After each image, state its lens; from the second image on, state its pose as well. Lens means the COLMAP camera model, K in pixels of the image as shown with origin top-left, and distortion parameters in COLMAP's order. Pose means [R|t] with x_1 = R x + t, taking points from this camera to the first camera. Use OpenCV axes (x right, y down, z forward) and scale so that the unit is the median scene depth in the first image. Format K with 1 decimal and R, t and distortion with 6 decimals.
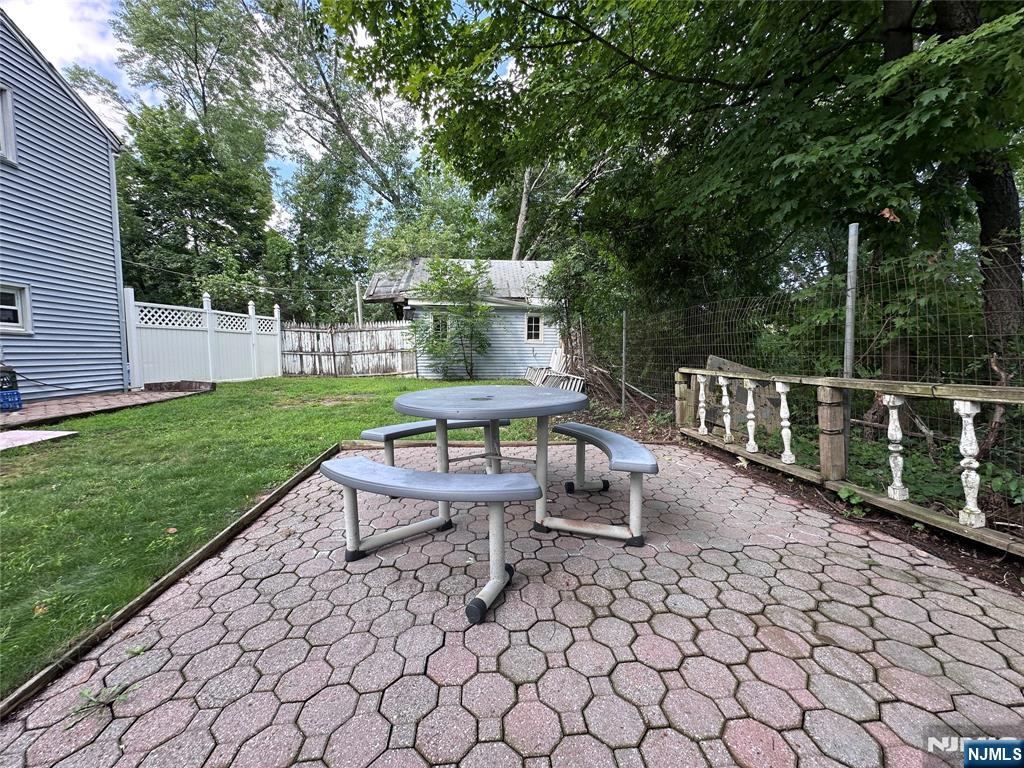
lens RADIAL K [[410.6, 0, 508.8], [0, 410.6, 381.8], [0, 0, 1]] dist [-0.000869, 0.000515]
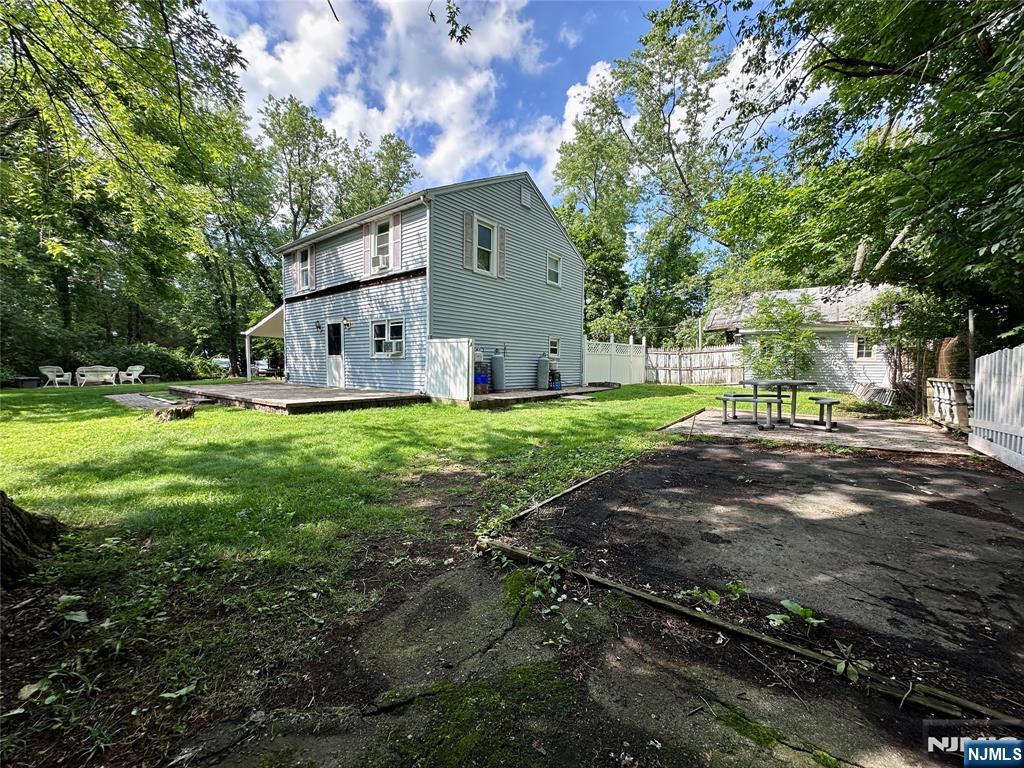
lens RADIAL K [[410.6, 0, 507.1], [0, 410.6, 383.3], [0, 0, 1]] dist [-0.000869, 0.000515]
pose [[0.737047, 0.032999, -0.675035, 0.100820], [-0.058249, 0.998192, -0.014803, 0.037867], [0.673327, 0.050230, 0.737637, -0.462795]]
